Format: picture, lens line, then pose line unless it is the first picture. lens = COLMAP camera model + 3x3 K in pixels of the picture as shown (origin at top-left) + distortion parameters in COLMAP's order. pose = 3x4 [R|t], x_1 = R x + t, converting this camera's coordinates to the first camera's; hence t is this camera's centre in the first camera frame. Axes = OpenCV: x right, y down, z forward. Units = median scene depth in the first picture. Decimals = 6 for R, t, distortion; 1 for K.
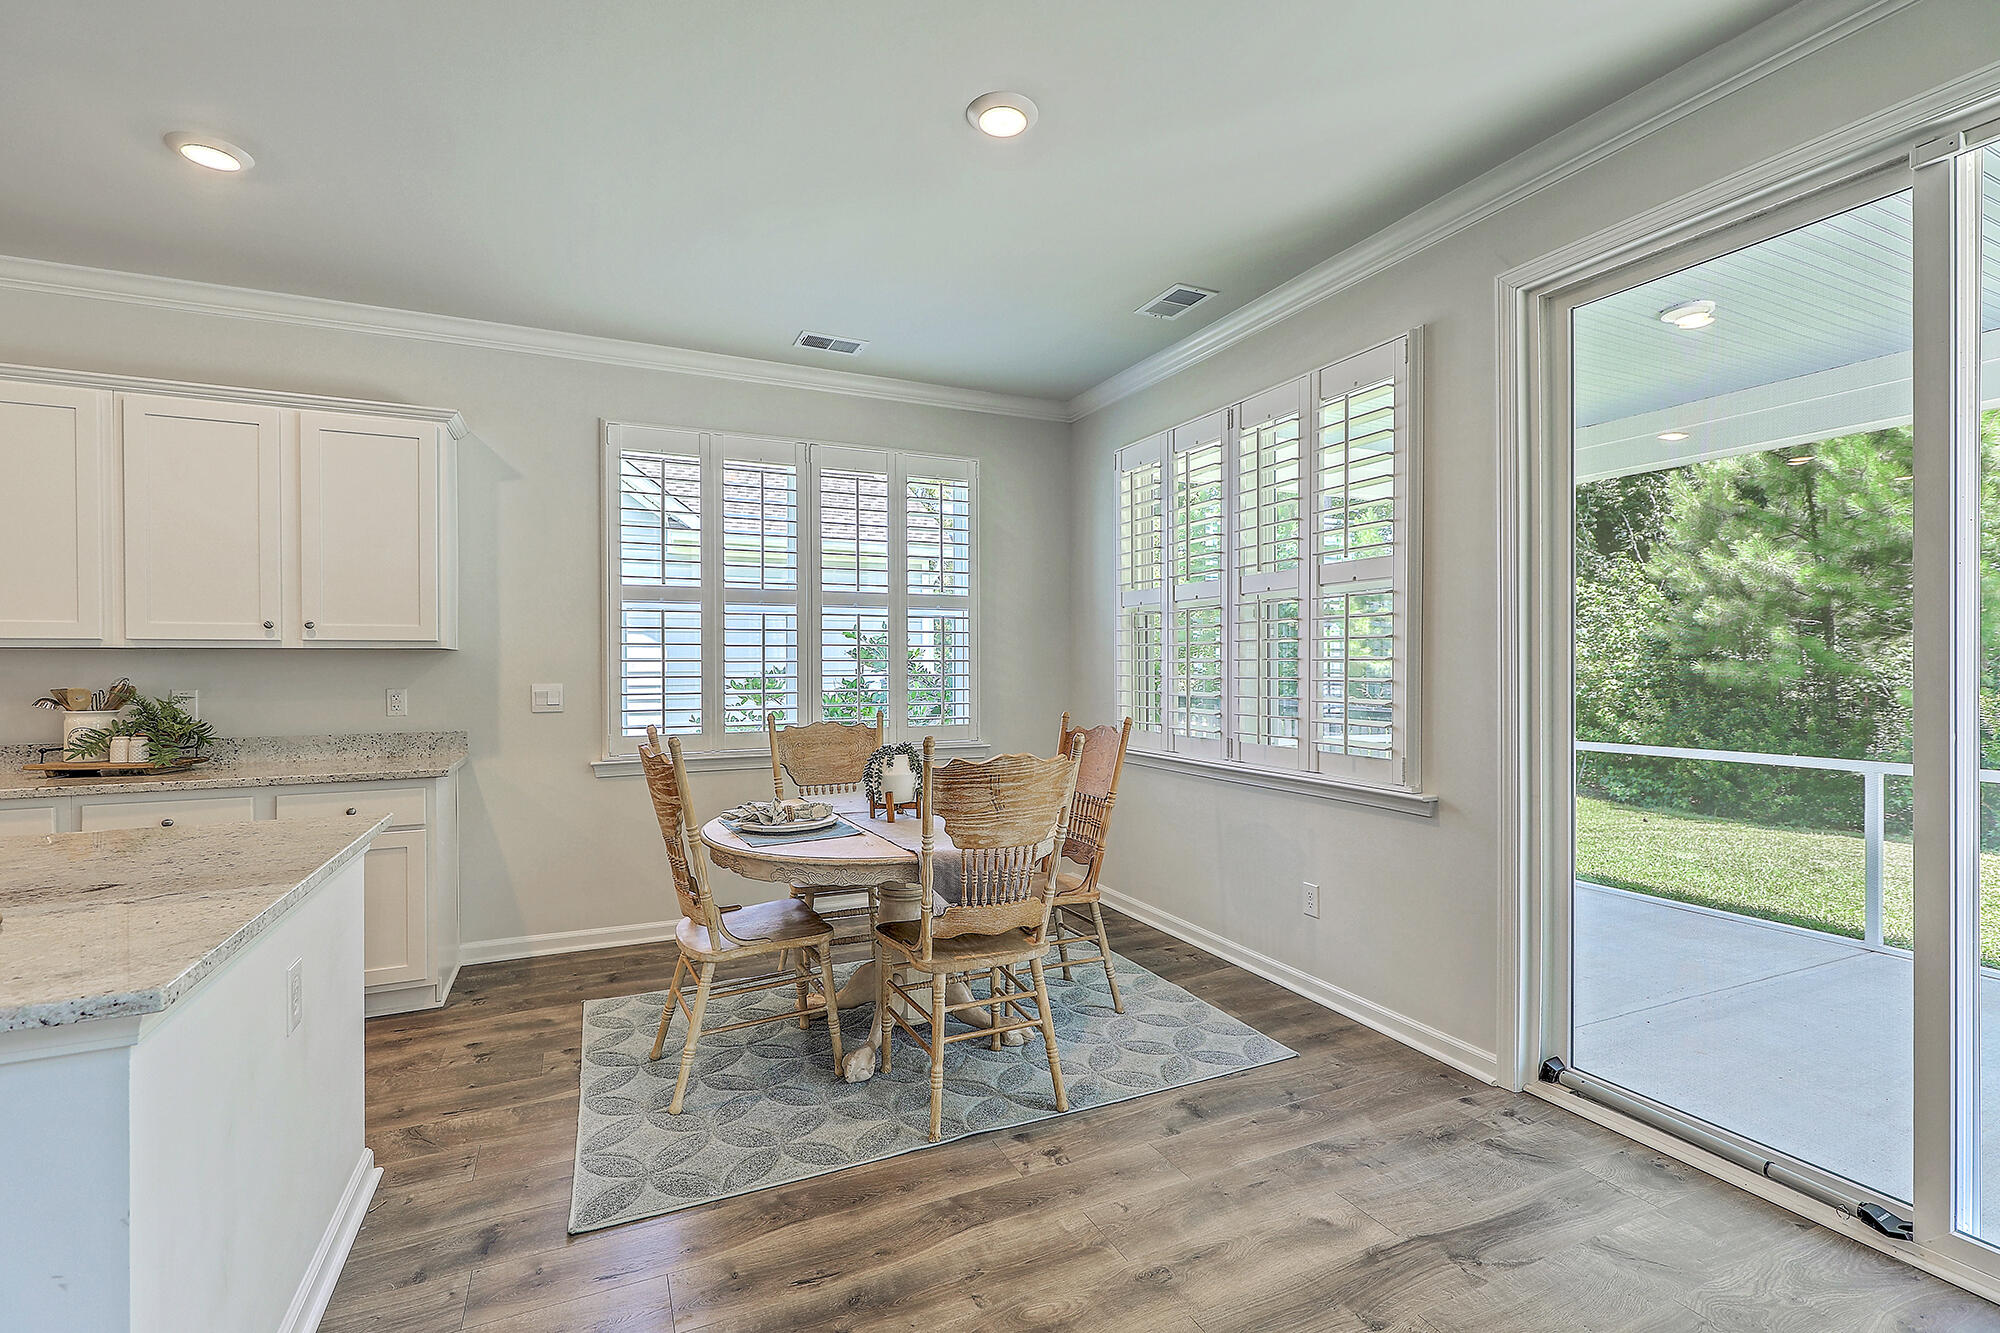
lens RADIAL K [[901.0, 0, 1010.9], [0, 901.0, 664.8], [0, 0, 1]] dist [0.001841, -0.000213]
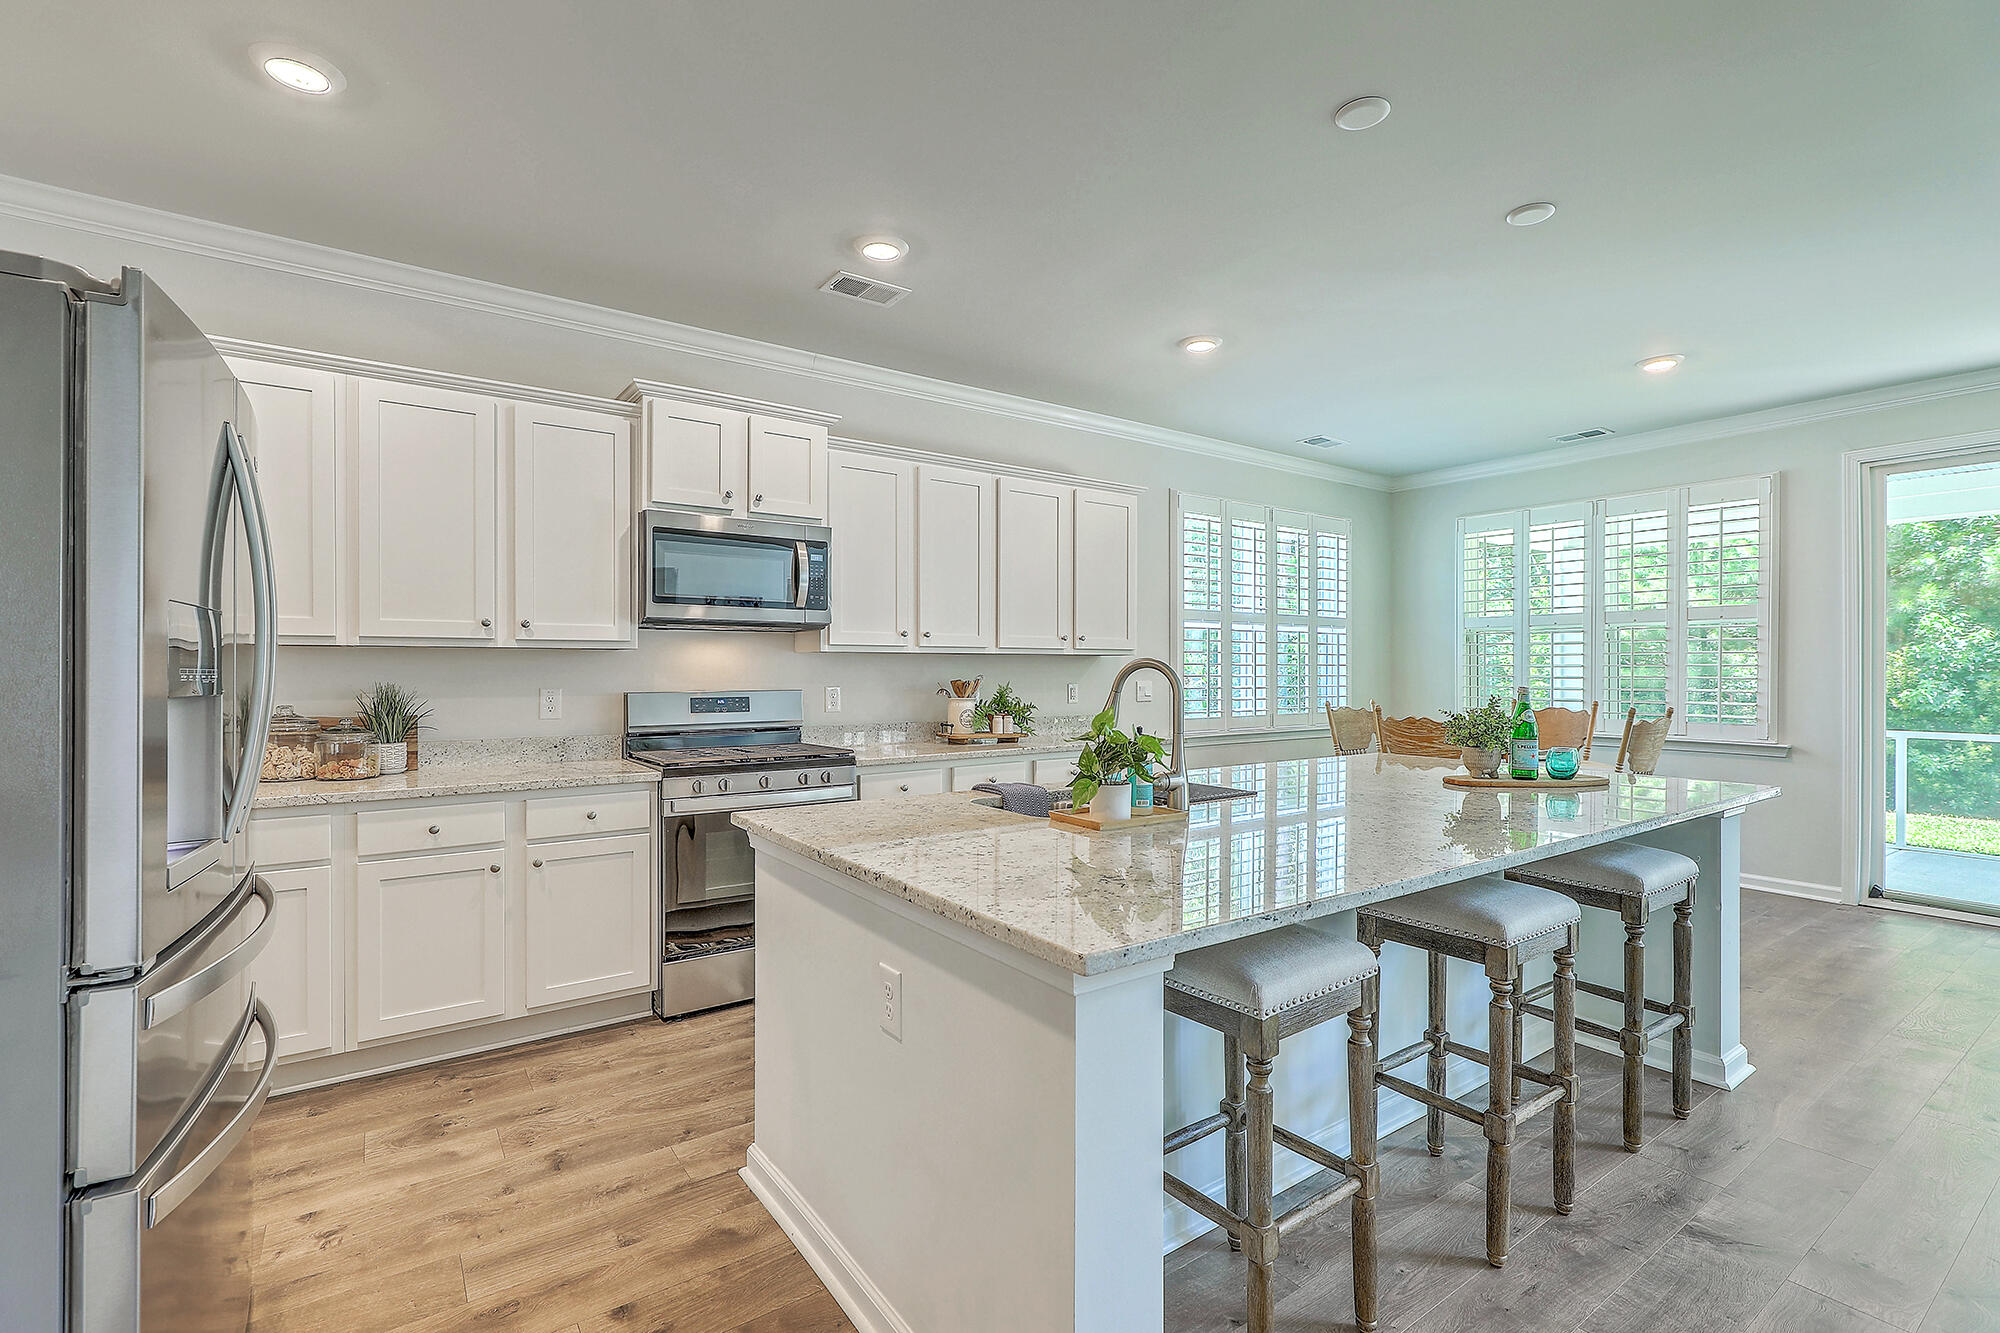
lens RADIAL K [[901.0, 0, 1021.2], [0, 901.0, 669.0], [0, 0, 1]] dist [0.001841, -0.000213]
pose [[0.983273, 0.003837, 0.182099, -1.191787], [-0.003522, 0.999992, -0.002052, 0.008299], [-0.182105, 0.001376, 0.983278, -0.398748]]
